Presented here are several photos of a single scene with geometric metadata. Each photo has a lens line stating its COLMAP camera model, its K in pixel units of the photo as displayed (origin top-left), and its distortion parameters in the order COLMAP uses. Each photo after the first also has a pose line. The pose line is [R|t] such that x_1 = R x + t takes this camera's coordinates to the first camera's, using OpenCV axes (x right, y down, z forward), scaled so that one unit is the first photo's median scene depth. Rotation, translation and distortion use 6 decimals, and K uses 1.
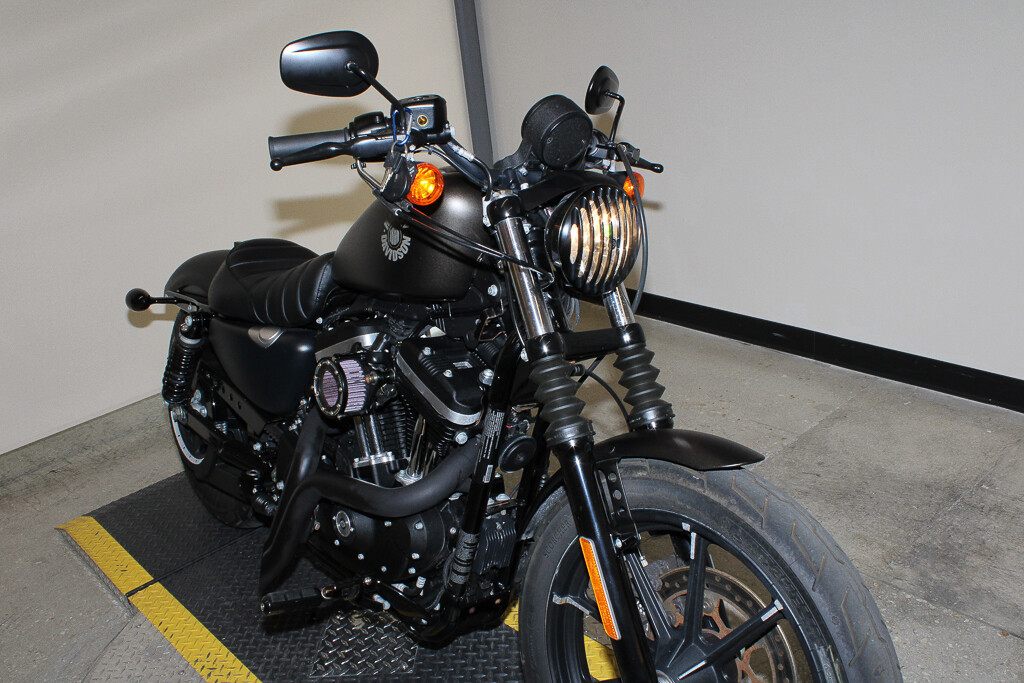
lens RADIAL K [[1009.1, 0, 503.9], [0, 1009.1, 350.9], [0, 0, 1]] dist [-0.078569, 0.000000]
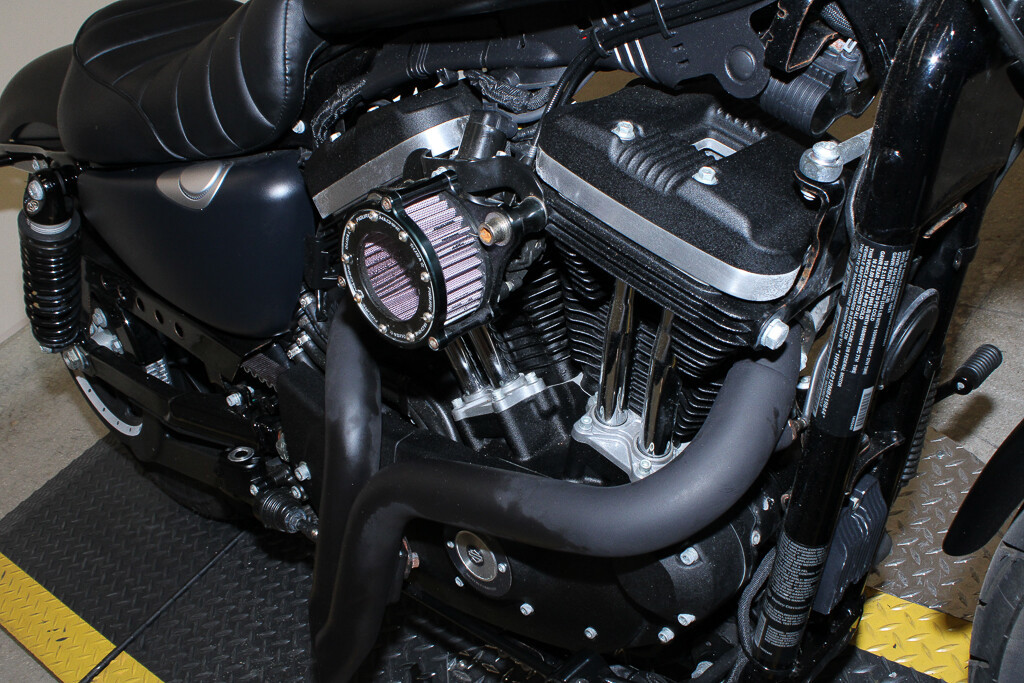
lens RADIAL K [[1067.1, 0, 504.7], [0, 1067.1, 346.9], [0, 0, 1]] dist [-0.078410, 0.000000]
pose [[0.974616, -0.223022, 0.019620, -0.138065], [0.214916, 0.956533, 0.197121, -0.009969], [-0.062730, -0.187900, 0.980183, 0.554215]]
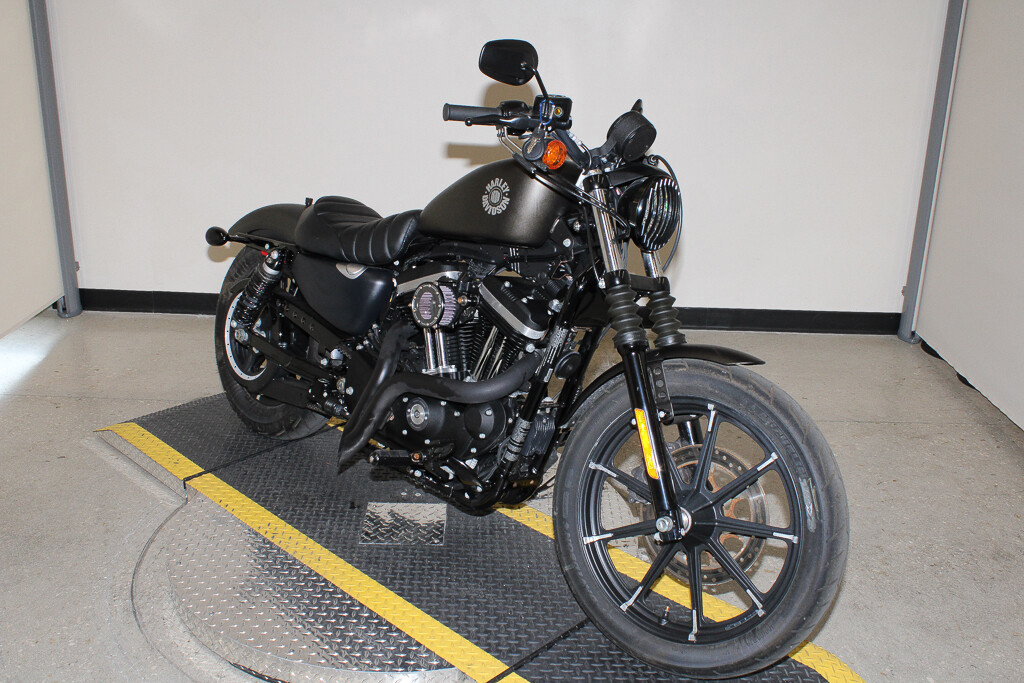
lens RADIAL K [[1009.1, 0, 502.8], [0, 1009.1, 342.2], [0, 0, 1]] dist [-0.078569, 0.000000]
pose [[0.984360, 0.104139, 0.142093, -0.250184], [-0.097093, 0.993717, -0.055668, 0.144210], [-0.146997, 0.041001, 0.988287, -0.315623]]
